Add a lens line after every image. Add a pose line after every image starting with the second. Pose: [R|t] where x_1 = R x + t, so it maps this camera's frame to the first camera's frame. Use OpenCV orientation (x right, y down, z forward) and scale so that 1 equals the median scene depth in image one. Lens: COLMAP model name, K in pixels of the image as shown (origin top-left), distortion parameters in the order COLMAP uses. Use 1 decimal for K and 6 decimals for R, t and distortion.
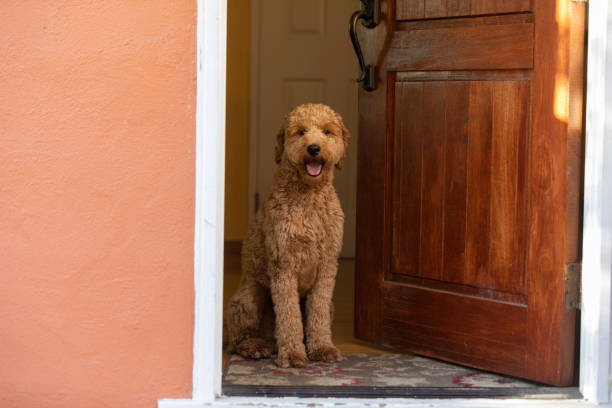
lens RADIAL K [[1465.4, 0, 304.5], [0, 1465.4, 216.6], [0, 0, 1]] dist [0.041302, -0.251529]
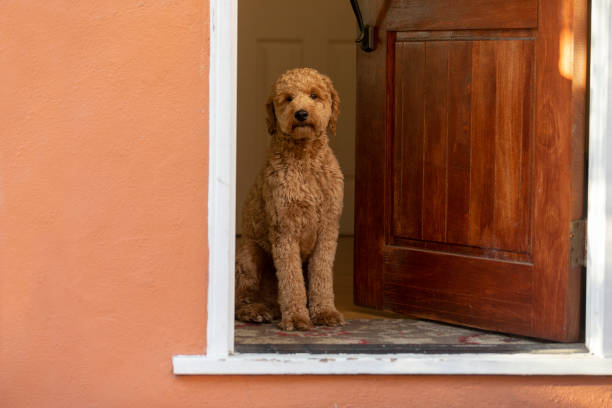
lens RADIAL K [[1744.6, 0, 292.6], [0, 1744.6, 212.6], [0, 0, 1]] dist [0.035571, -0.783088]
pose [[0.999622, -0.007557, 0.026440, -0.042446], [0.007453, 0.999964, 0.004049, 0.018691], [-0.026470, -0.003851, 0.999642, -0.183694]]
